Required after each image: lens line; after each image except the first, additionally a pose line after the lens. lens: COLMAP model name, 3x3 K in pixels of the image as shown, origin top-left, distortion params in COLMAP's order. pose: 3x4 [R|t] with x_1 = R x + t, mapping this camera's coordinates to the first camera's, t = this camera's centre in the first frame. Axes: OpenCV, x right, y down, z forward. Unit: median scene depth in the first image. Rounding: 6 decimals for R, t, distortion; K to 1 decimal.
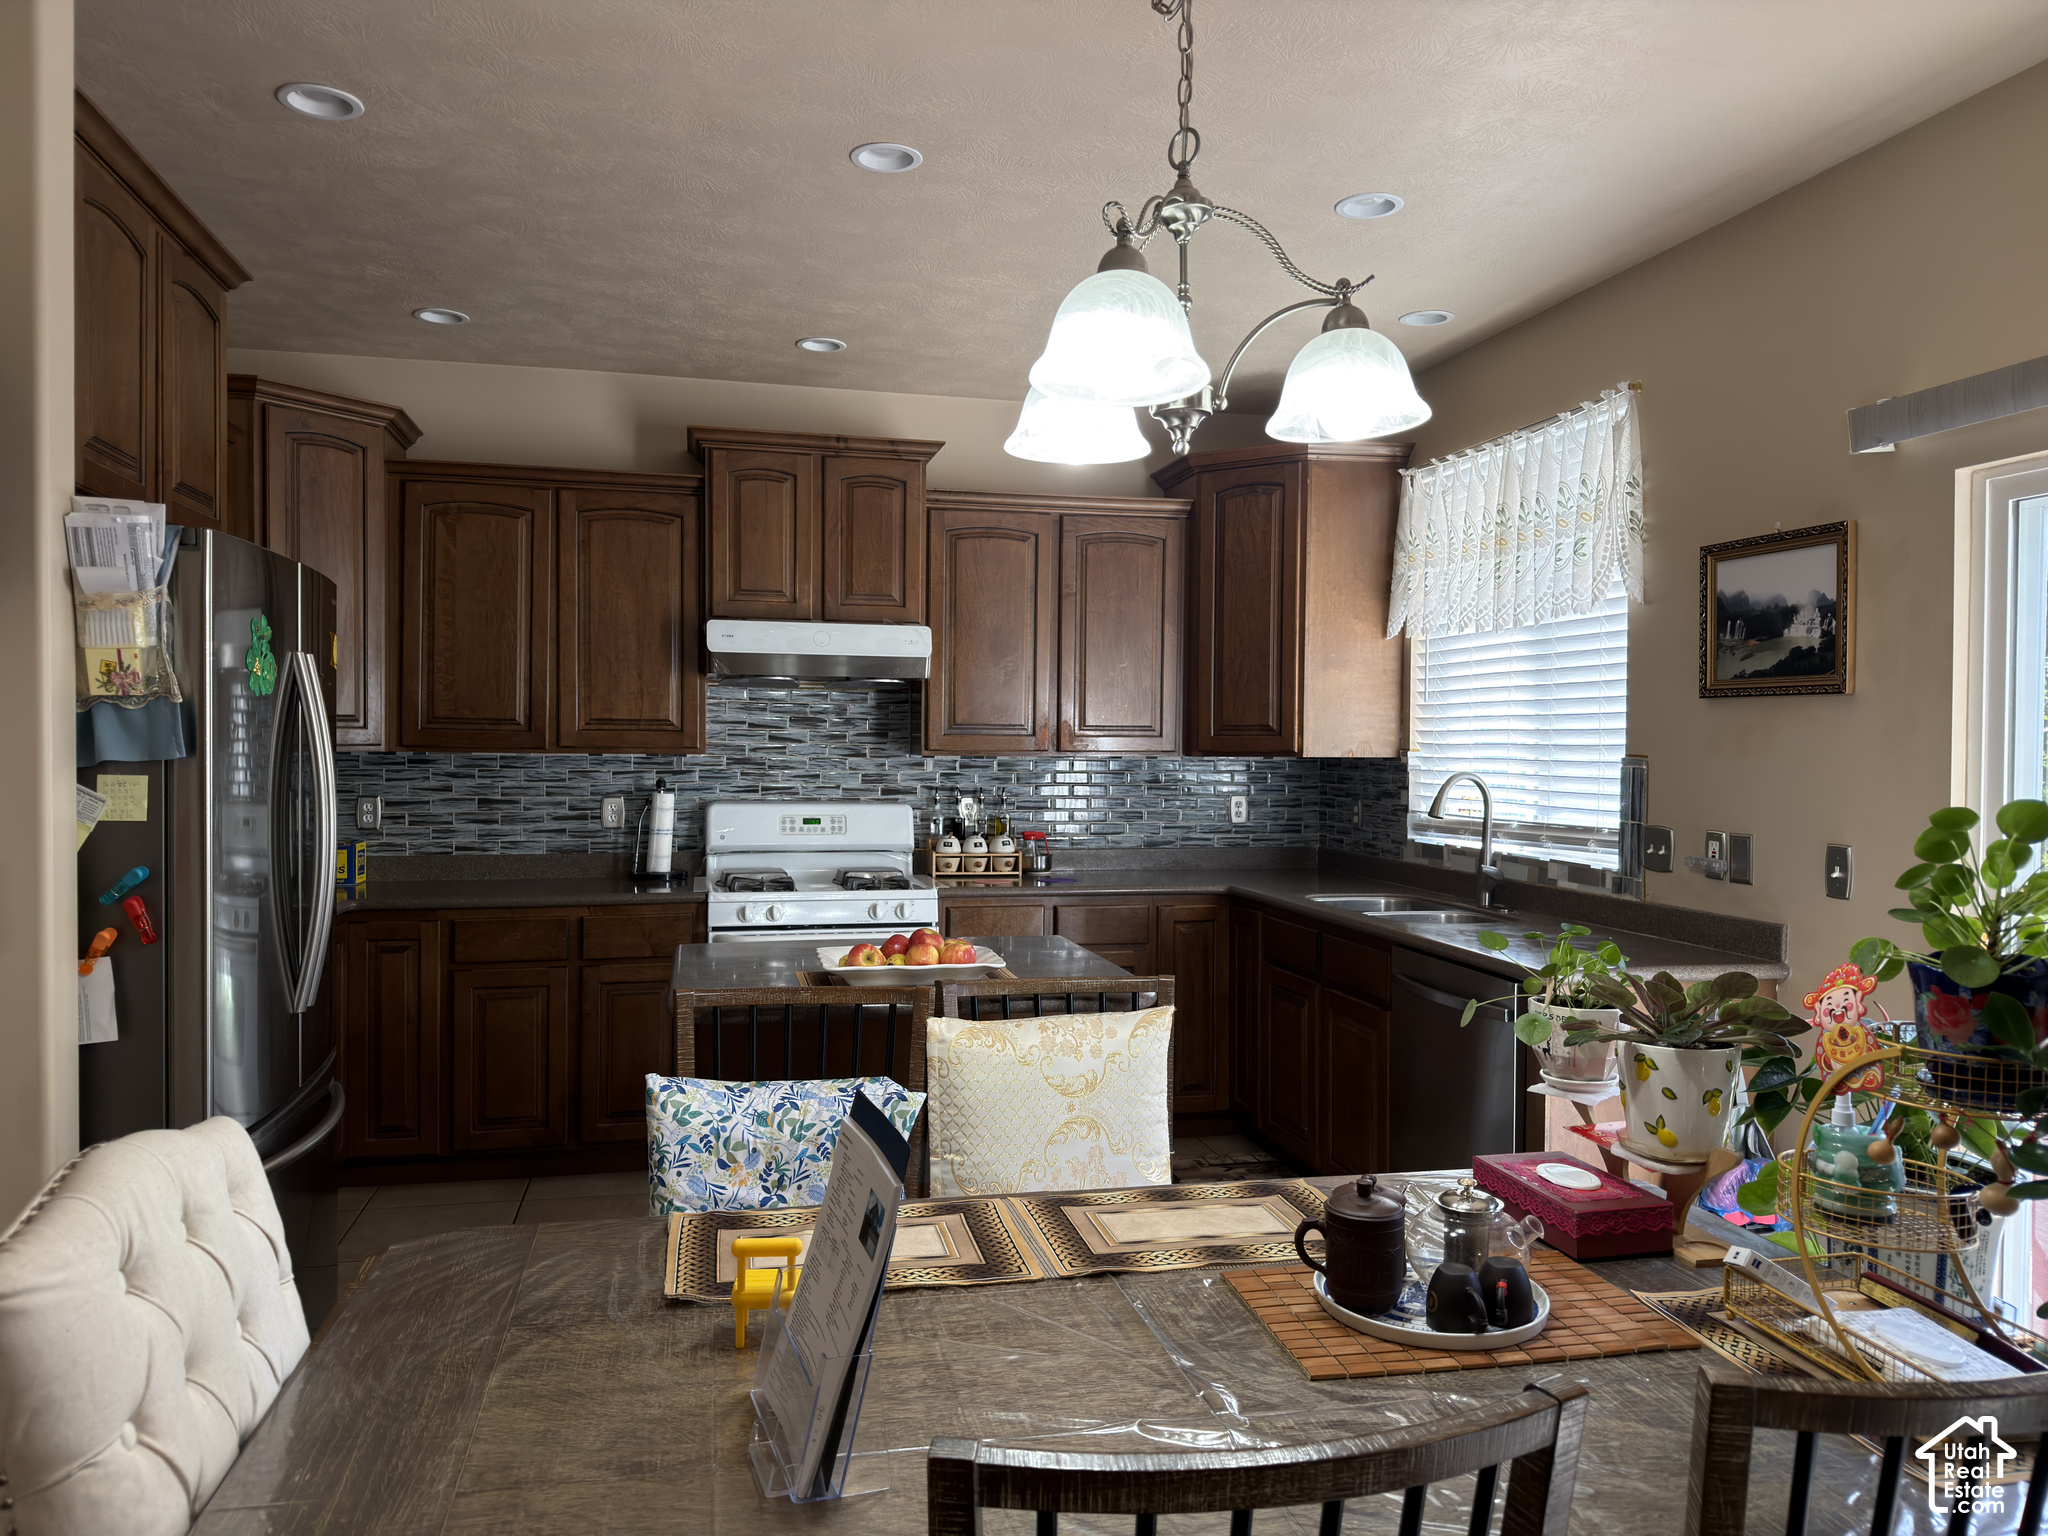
lens RADIAL K [[1464.5, 0, 1027.7], [0, 1464.5, 762.9], [0, 0, 1]] dist [0.098937, -0.056996]
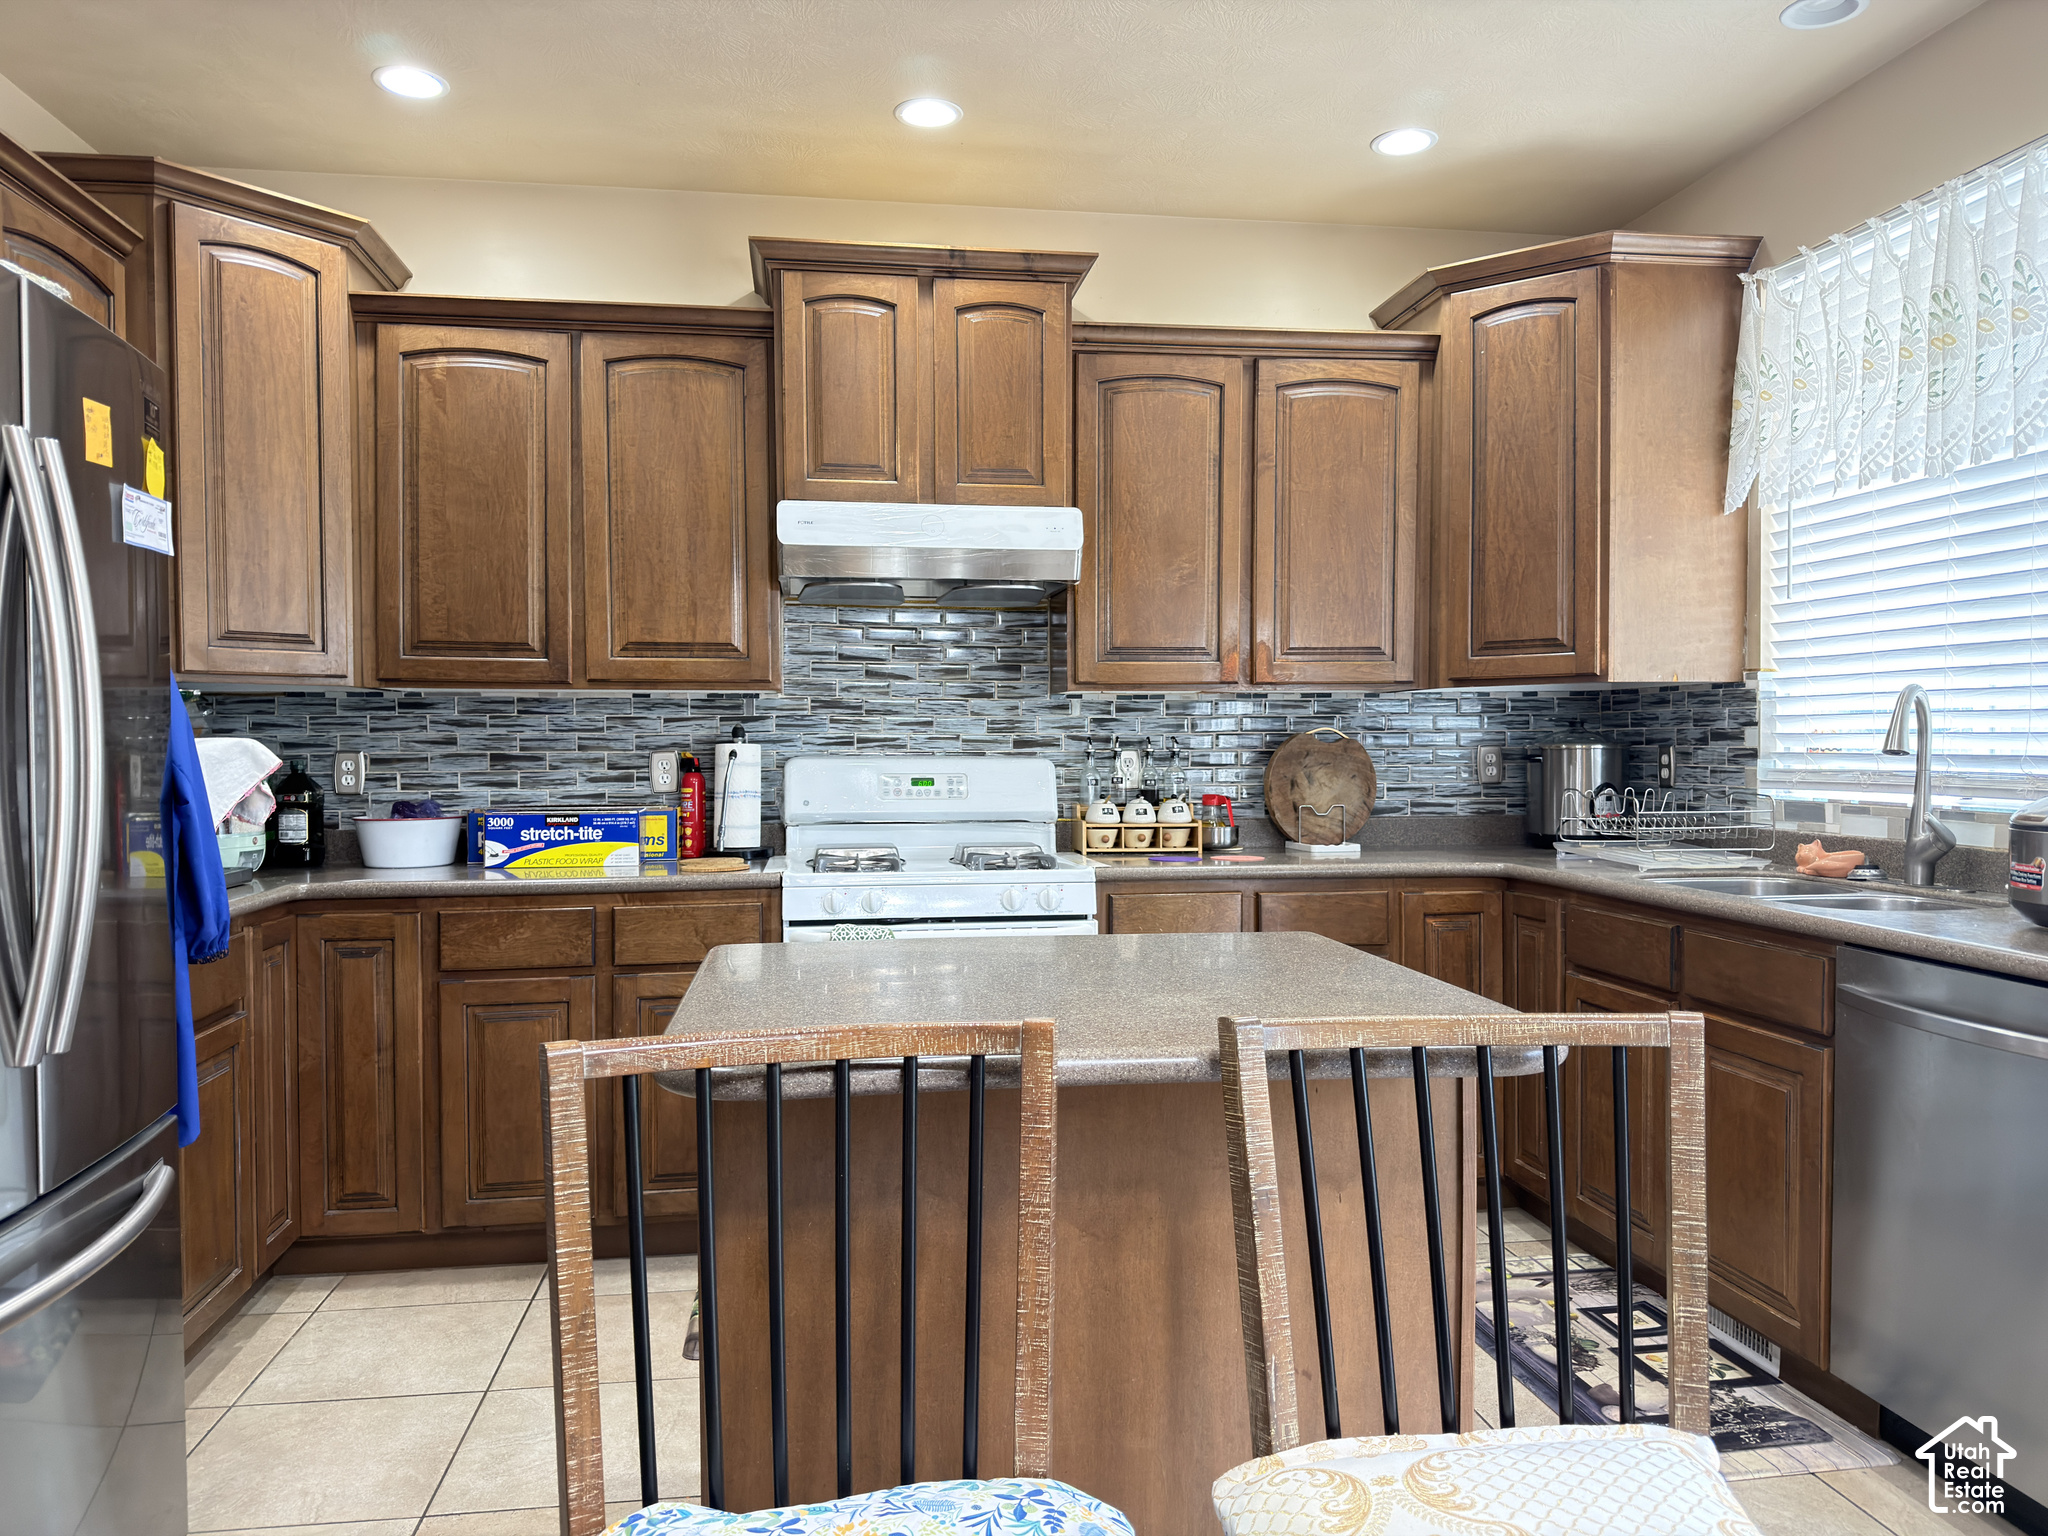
lens RADIAL K [[1464.5, 0, 1021.4], [0, 1464.5, 774.6], [0, 0, 1]] dist [0.098937, -0.056996]
pose [[0.996538, -0.011333, -0.082362, -0.035238], [0.011948, 0.999904, 0.006971, 0.031960], [0.082276, -0.007931, 0.996578, 0.258660]]
